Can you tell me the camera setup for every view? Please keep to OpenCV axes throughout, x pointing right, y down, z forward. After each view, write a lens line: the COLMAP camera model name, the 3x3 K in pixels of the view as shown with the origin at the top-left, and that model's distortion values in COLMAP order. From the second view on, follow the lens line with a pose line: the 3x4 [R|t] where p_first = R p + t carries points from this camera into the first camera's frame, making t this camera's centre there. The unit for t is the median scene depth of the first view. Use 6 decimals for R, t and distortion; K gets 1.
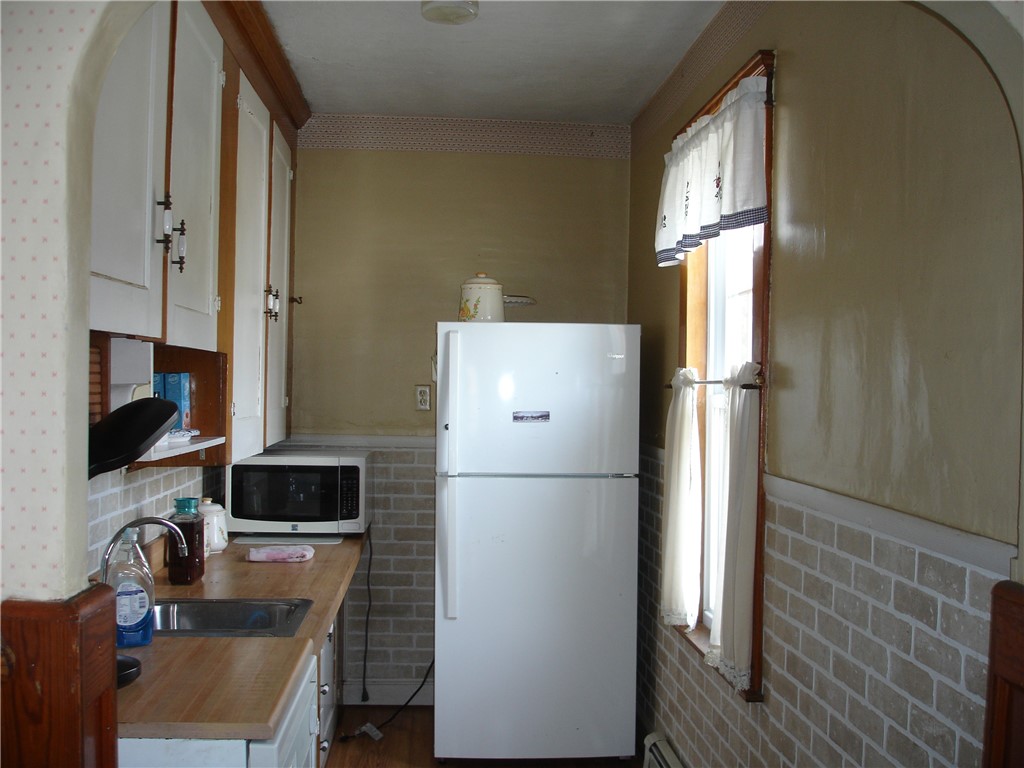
lens RADIAL K [[1138.1, 0, 512.0], [0, 1138.1, 384.0], [0, 0, 1]] dist [-0.106117, -0.026928]
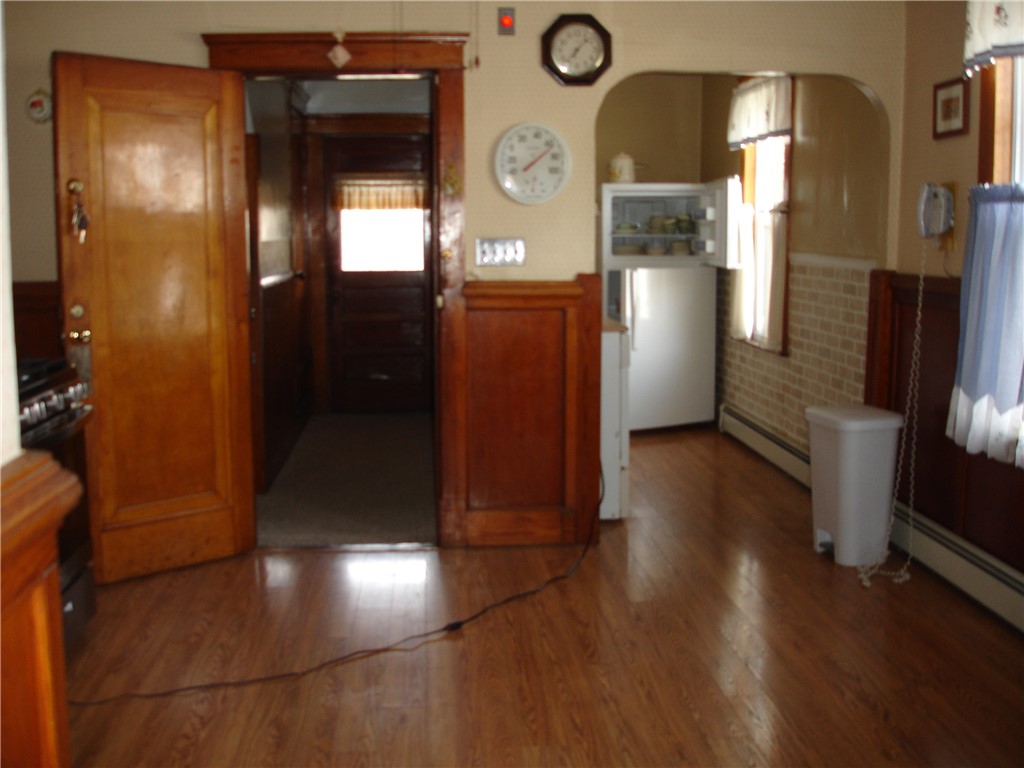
lens RADIAL K [[1138.1, 0, 512.0], [0, 1138.1, 384.0], [0, 0, 1]] dist [-0.106117, -0.026928]
pose [[0.999857, -0.016627, 0.003107, -0.310597], [0.016064, 0.990925, 0.133454, 0.030413], [-0.005298, -0.133385, 0.991050, -1.144852]]
